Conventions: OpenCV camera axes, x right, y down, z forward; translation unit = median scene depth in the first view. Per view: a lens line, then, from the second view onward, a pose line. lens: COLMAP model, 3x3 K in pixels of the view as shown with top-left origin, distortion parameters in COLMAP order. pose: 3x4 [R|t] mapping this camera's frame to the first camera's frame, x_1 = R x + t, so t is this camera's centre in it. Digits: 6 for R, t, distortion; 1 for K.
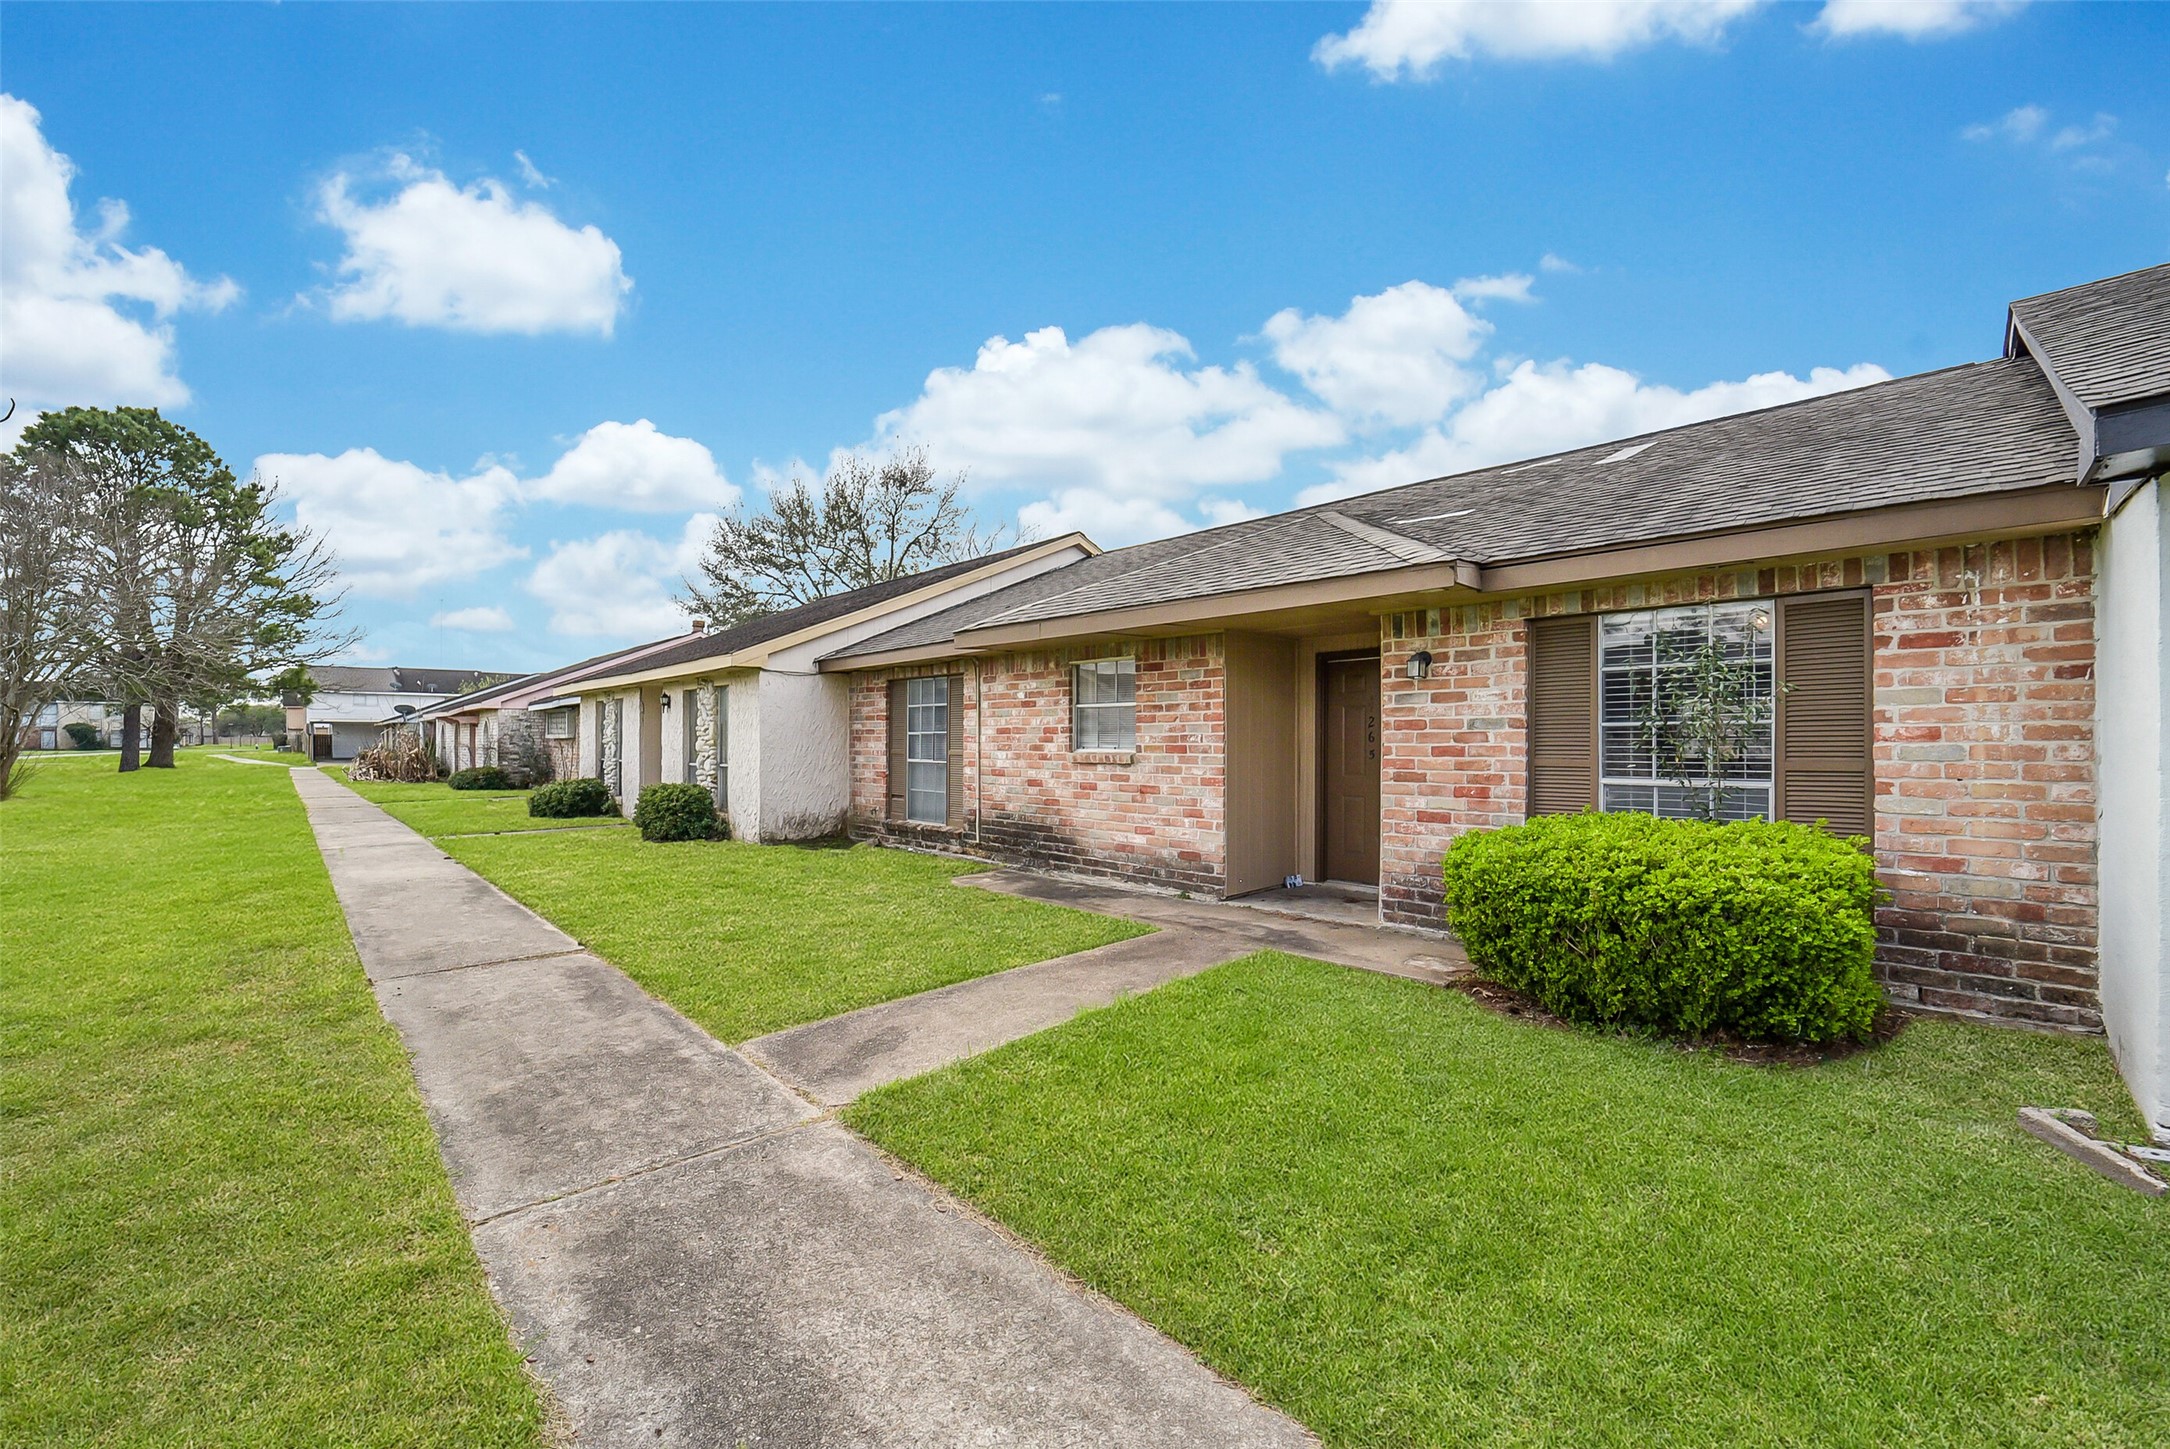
lens RADIAL K [[849.0, 0, 1082.2], [0, 849.0, 743.8], [0, 0, 1]] dist [-0.038932, 0.009863]
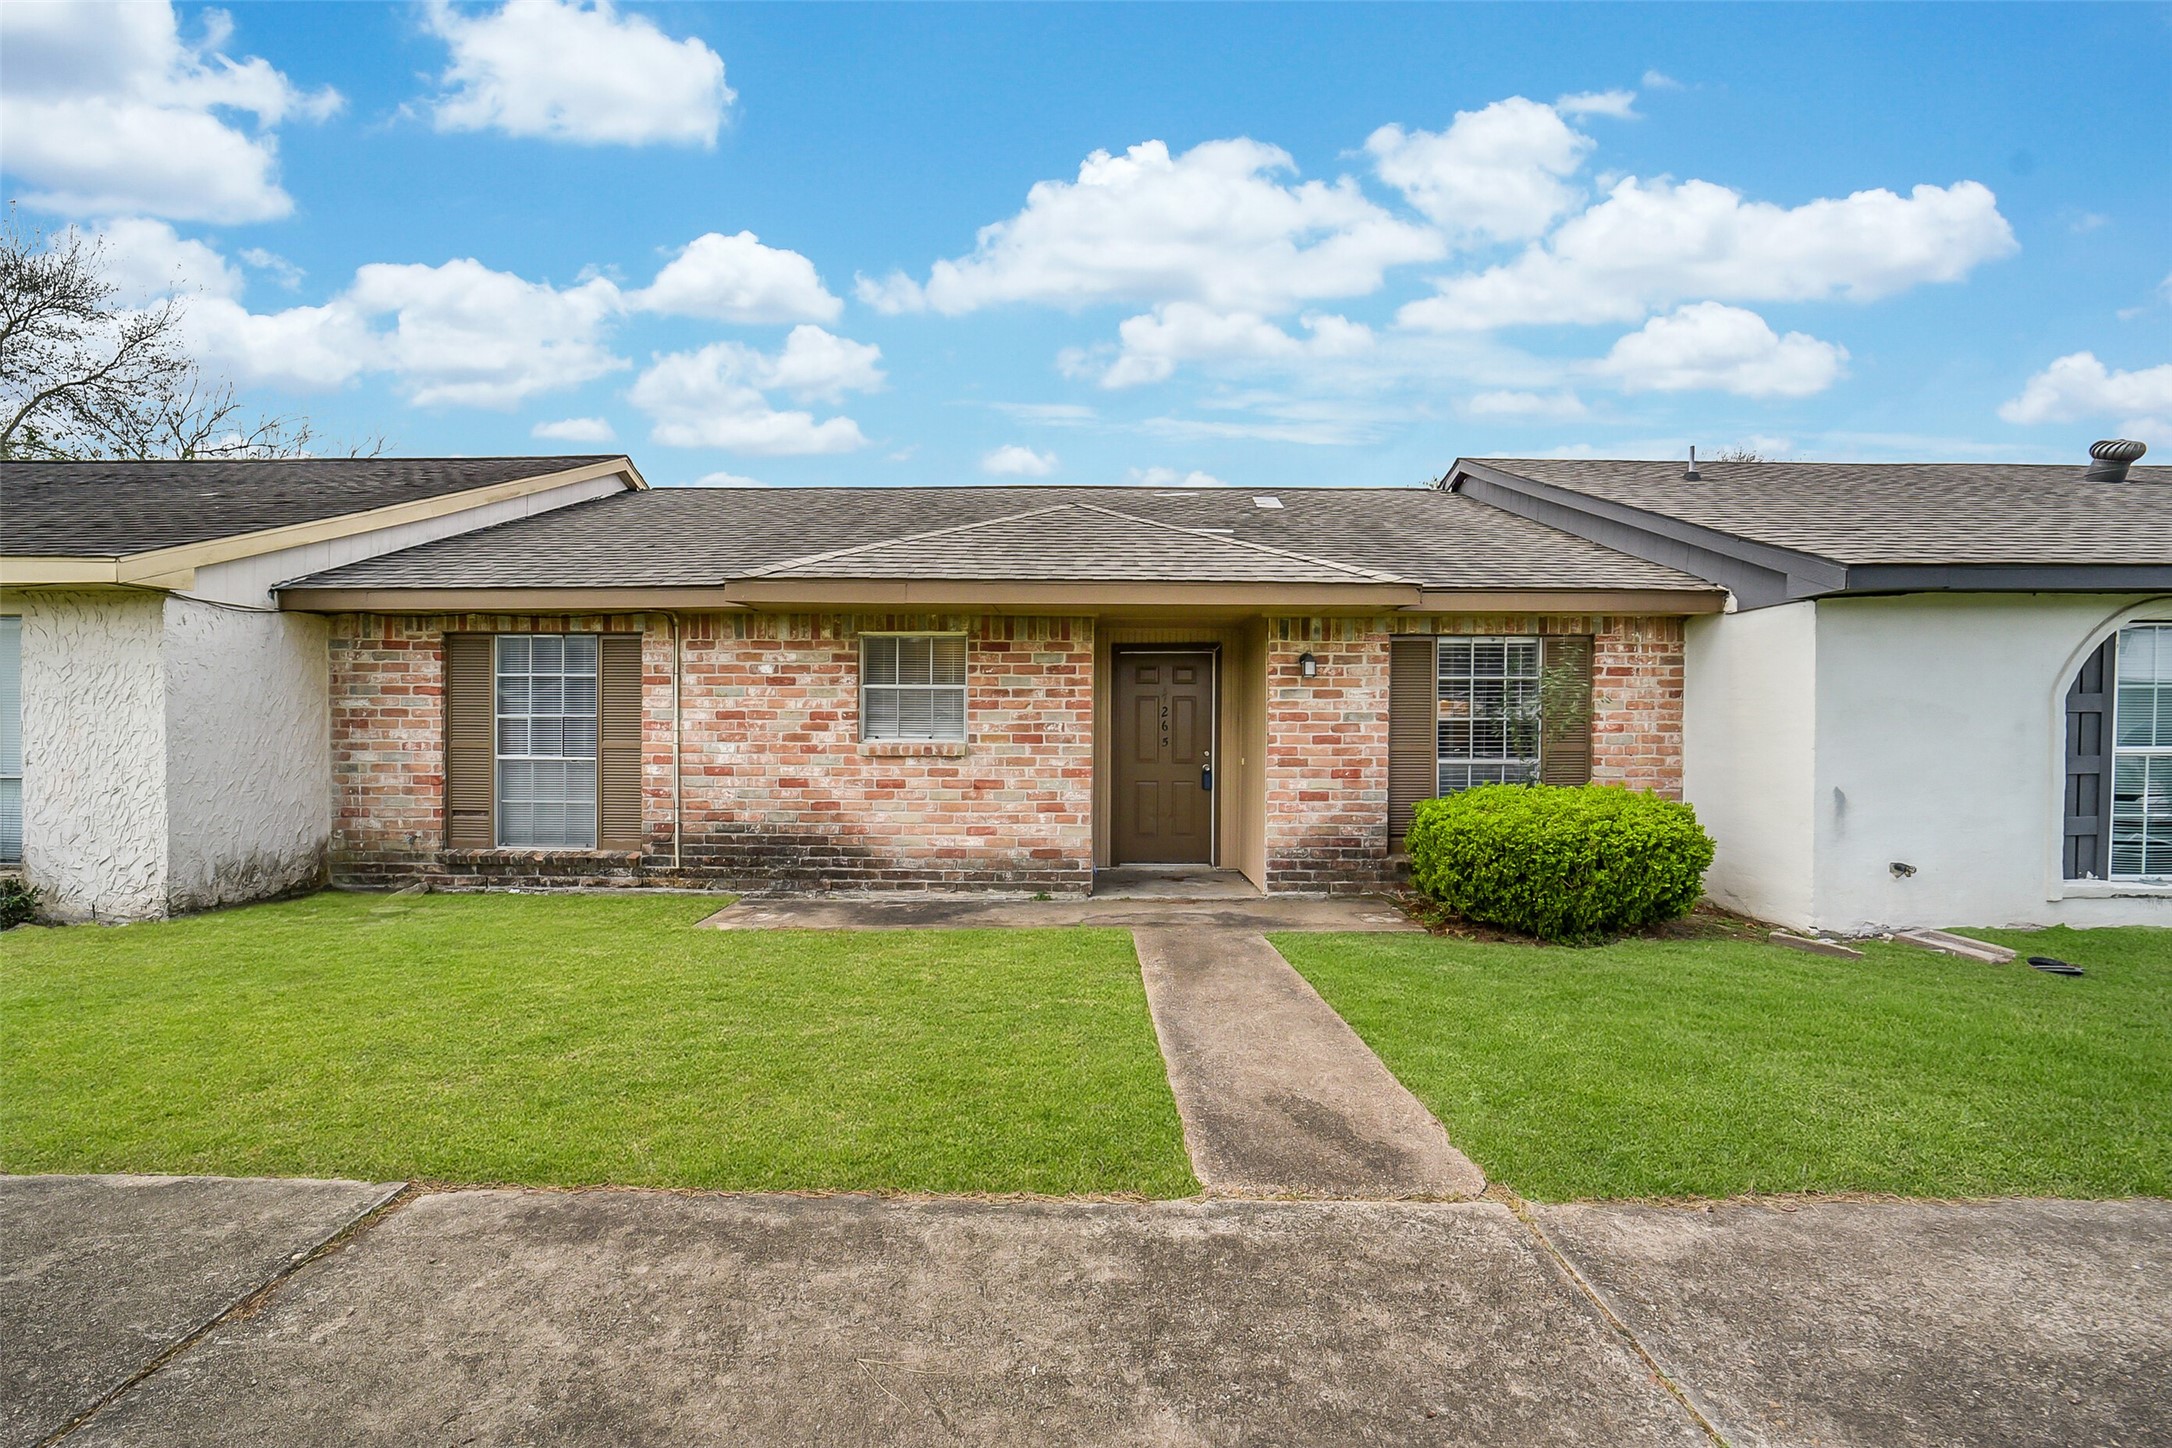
lens RADIAL K [[849.8, 0, 1083.2], [0, 849.8, 743.4], [0, 0, 1]] dist [-0.038932, 0.009863]
pose [[0.700819, -0.013722, 0.713207, -0.511529], [-0.001528, 0.999784, 0.020736, -0.008030], [-0.713337, -0.015622, 0.700647, 0.323281]]
